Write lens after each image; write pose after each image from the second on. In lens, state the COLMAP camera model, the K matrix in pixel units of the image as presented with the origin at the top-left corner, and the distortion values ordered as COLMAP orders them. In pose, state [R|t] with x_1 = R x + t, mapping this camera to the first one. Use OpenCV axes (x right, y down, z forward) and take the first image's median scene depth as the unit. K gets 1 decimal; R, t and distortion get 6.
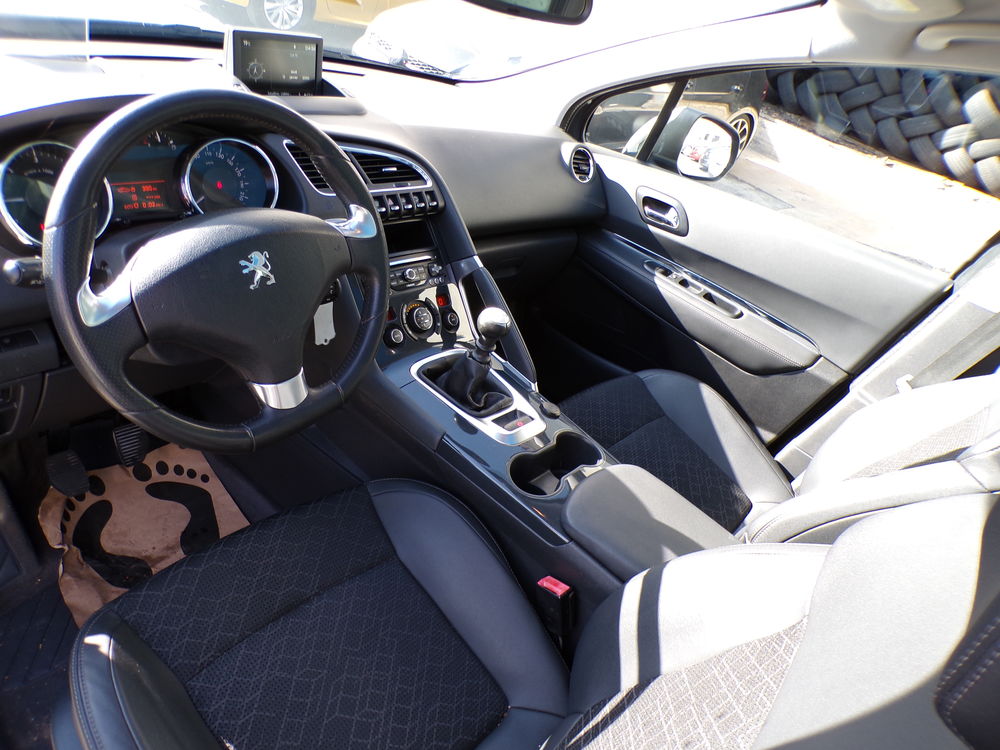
lens RADIAL K [[681.0, 0, 496.1], [0, 681.0, 377.4], [0, 0, 1]] dist [-0.036105, 0.019673]
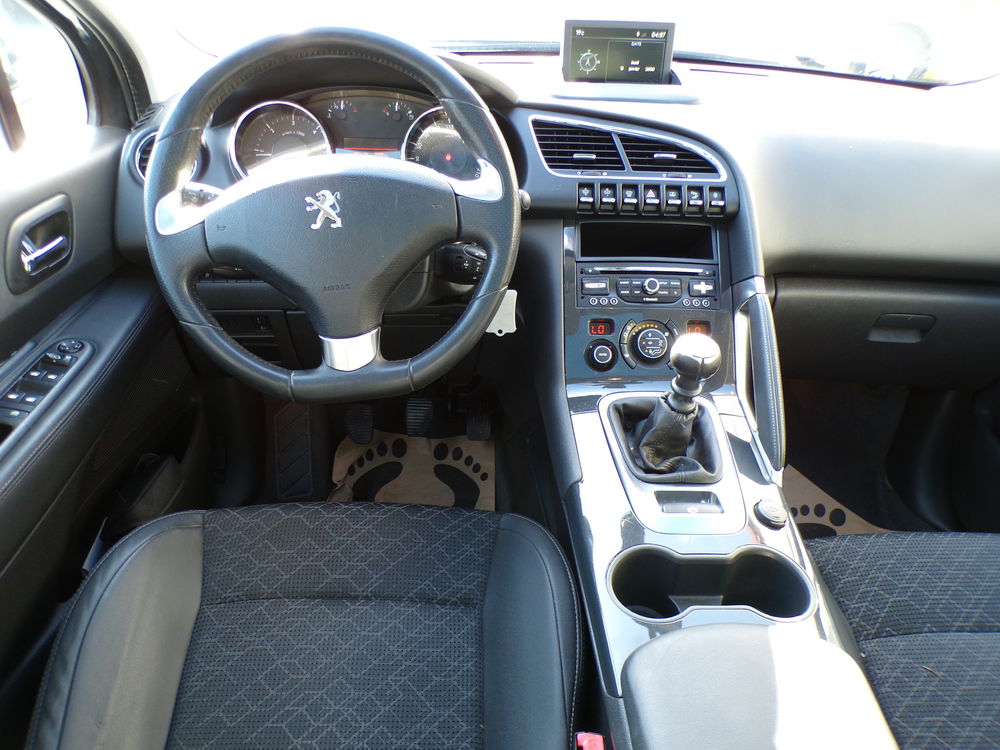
lens RADIAL K [[681.0, 0, 496.1], [0, 681.0, 377.4], [0, 0, 1]] dist [-0.036105, 0.019673]
pose [[0.669847, 0.204303, -0.713838, 0.334521], [-0.280656, 0.959742, 0.011321, -0.009123], [0.687413, 0.192760, 0.700219, 0.354941]]
